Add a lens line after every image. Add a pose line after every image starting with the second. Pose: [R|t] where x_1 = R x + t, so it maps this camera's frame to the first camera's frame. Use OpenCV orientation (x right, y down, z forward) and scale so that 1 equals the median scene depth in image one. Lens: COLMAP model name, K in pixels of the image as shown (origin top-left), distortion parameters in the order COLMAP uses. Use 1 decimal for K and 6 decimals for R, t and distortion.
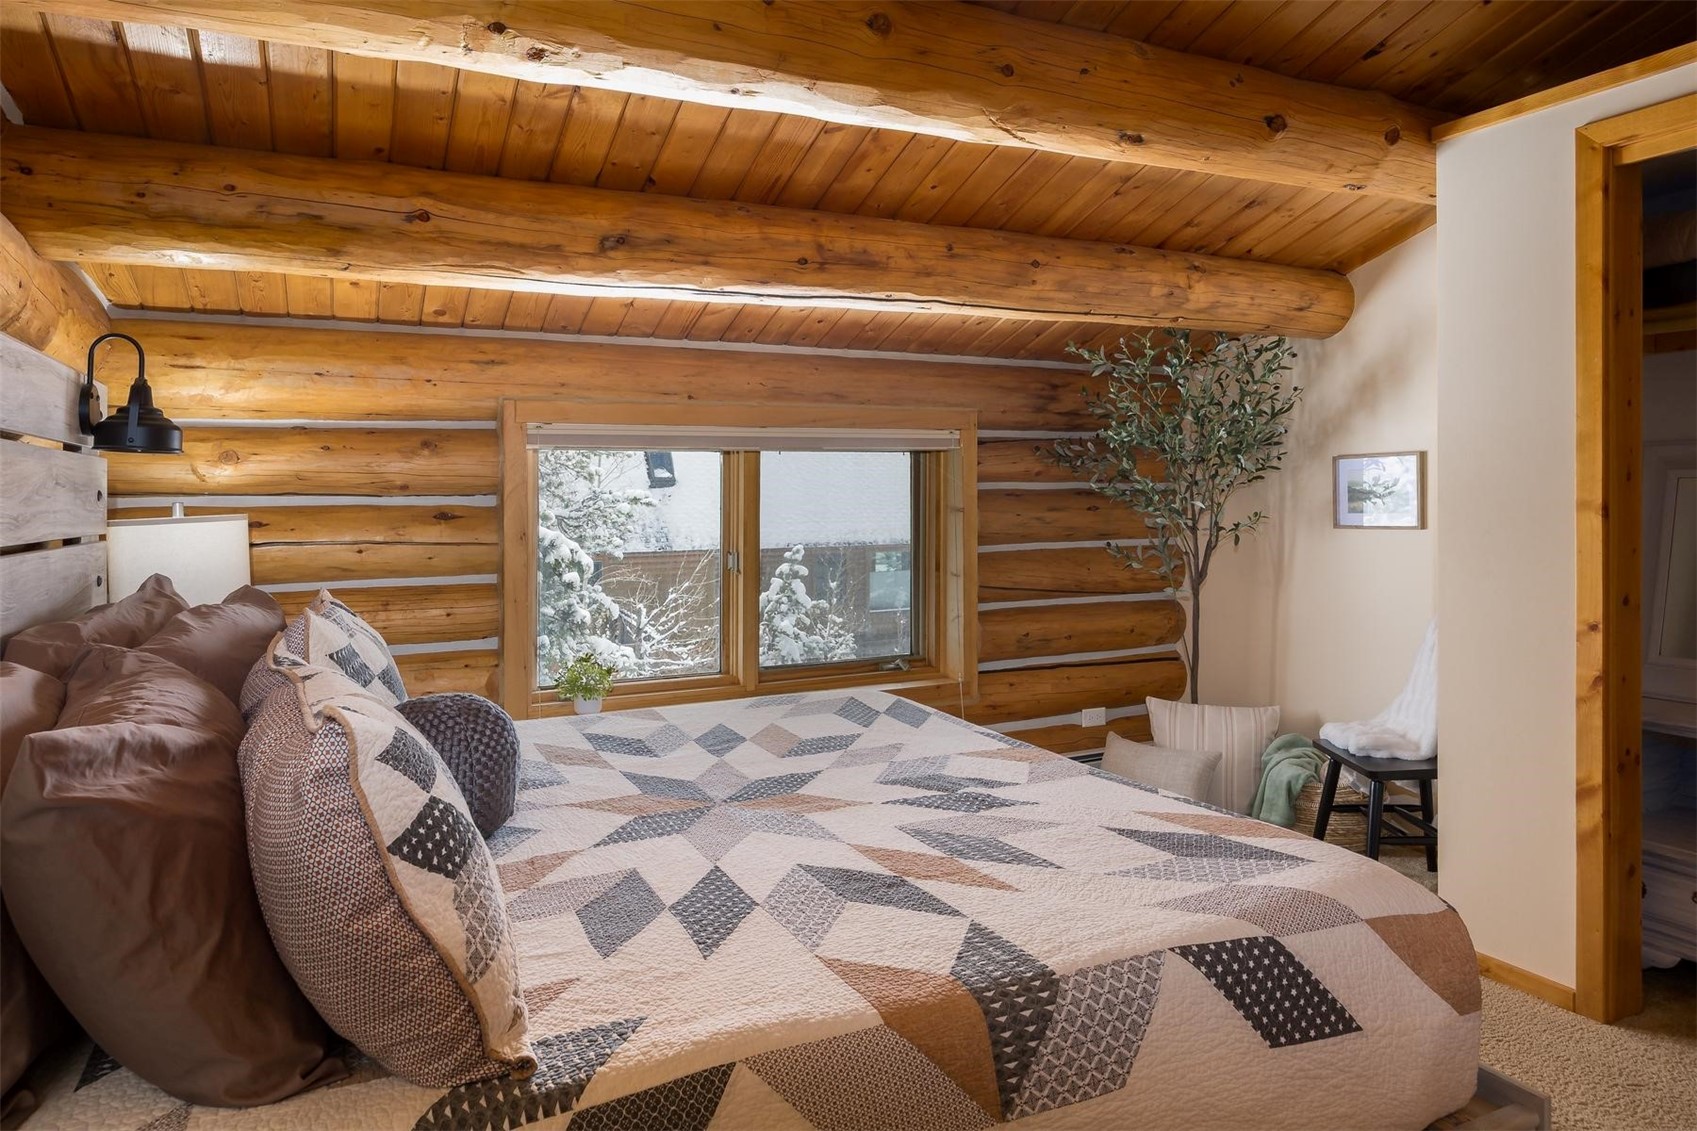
lens RADIAL K [[955.8, 0, 860.2], [0, 955.8, 495.9], [0, 0, 1]] dist [-0.003593, -0.001367]
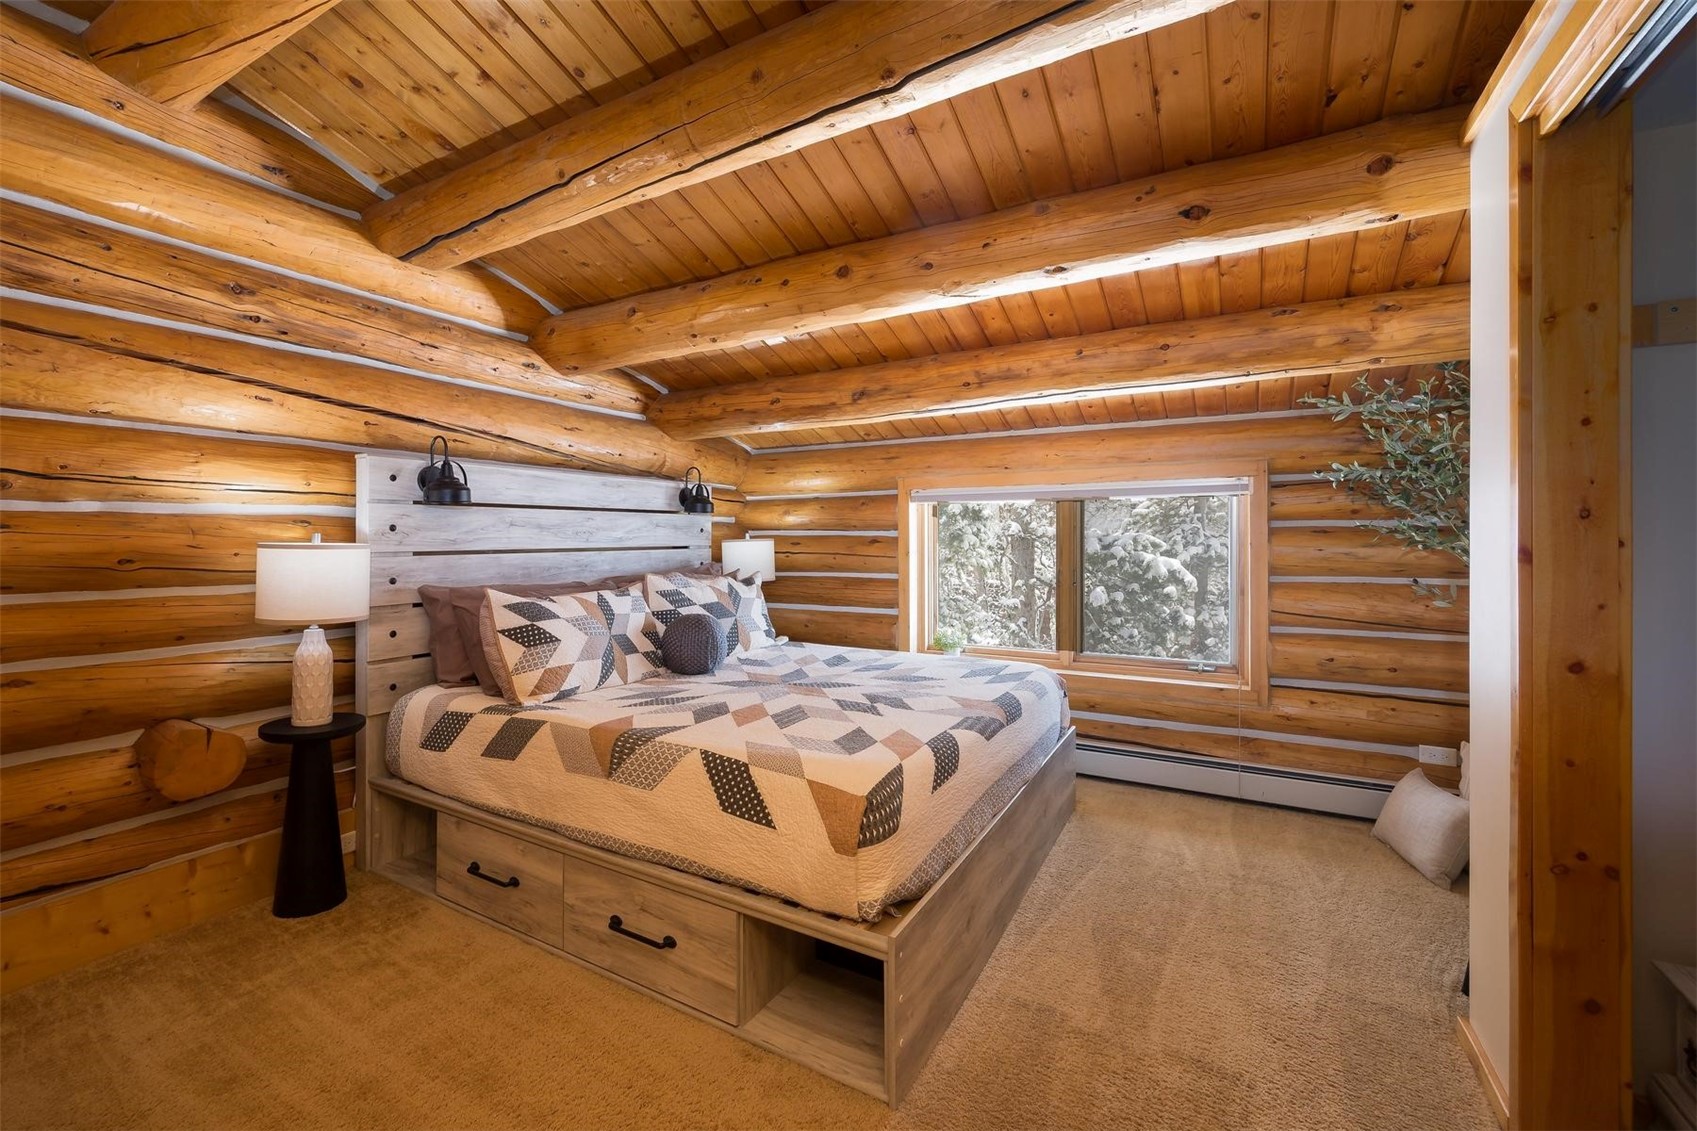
lens RADIAL K [[694.2, 0, 854.1], [0, 694.2, 532.9], [0, 0, 1]] dist [-0.000031, -0.000007]
pose [[0.626027, 0.006527, -0.779774, 0.762053], [-0.003355, 0.999978, 0.005676, -0.004453], [0.779794, -0.000937, 0.626035, 0.136353]]
